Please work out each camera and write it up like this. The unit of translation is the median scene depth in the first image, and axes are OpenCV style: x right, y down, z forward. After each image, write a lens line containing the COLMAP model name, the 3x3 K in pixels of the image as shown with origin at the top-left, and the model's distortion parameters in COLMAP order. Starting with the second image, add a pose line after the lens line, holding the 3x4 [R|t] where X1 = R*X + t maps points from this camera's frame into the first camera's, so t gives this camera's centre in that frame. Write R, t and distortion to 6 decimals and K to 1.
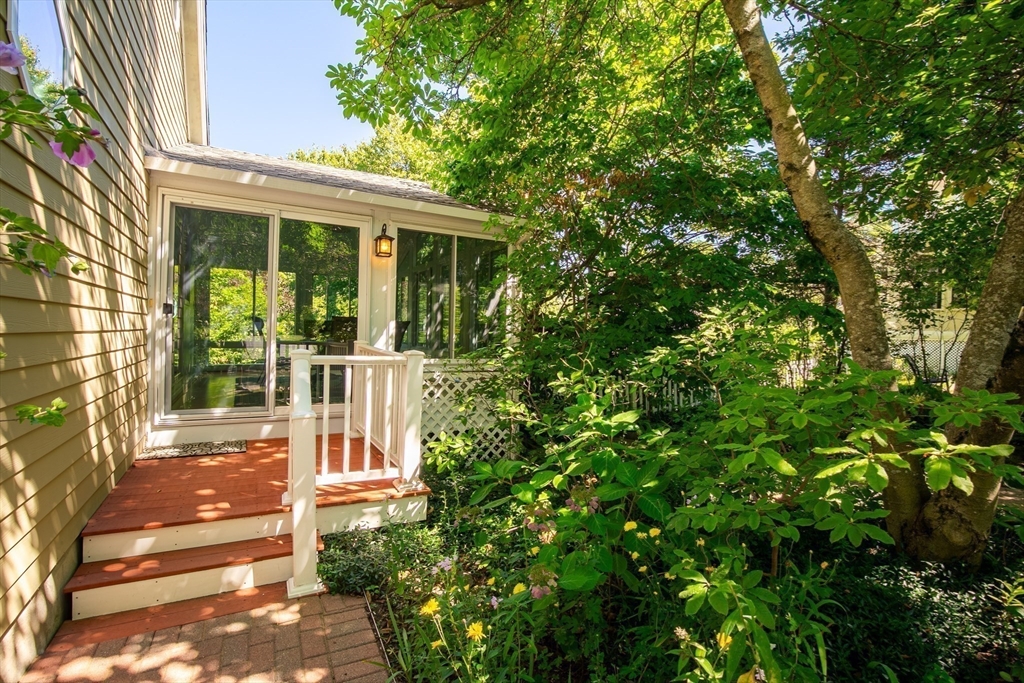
lens RADIAL K [[468.3, 0, 508.9], [0, 468.3, 338.7], [0, 0, 1]] dist [-0.032682, -0.000197]
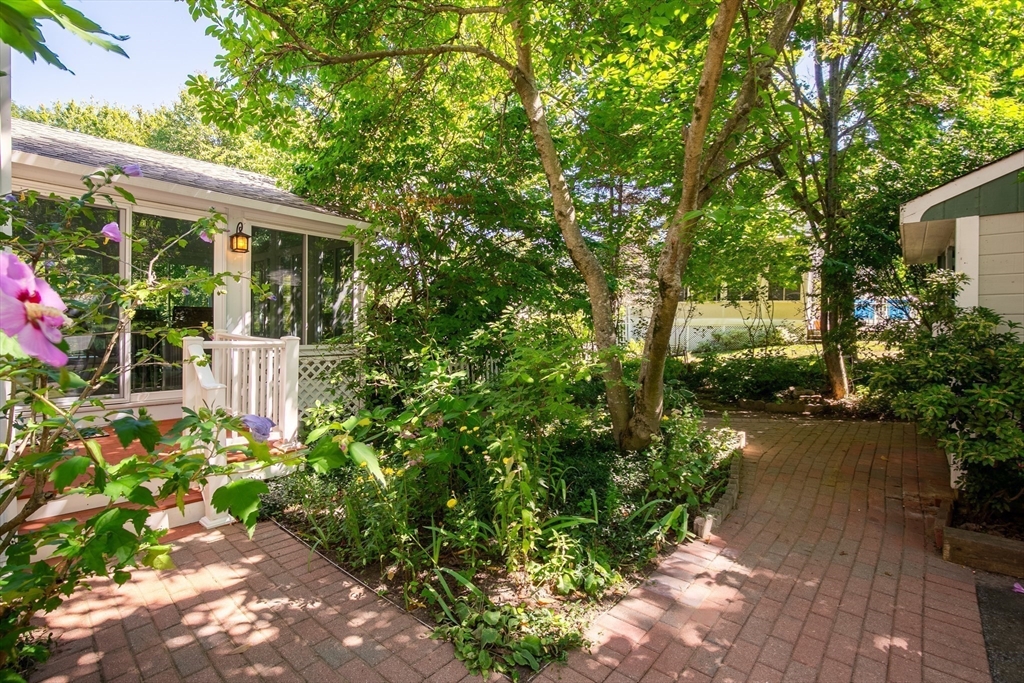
lens RADIAL K [[468.3, 0, 508.9], [0, 468.3, 338.7], [0, 0, 1]] dist [-0.032682, -0.000197]
pose [[0.934206, -0.017237, 0.356318, -0.075953], [0.008302, 0.999612, 0.026590, 0.003009], [-0.356638, -0.021882, 0.933986, -0.265674]]
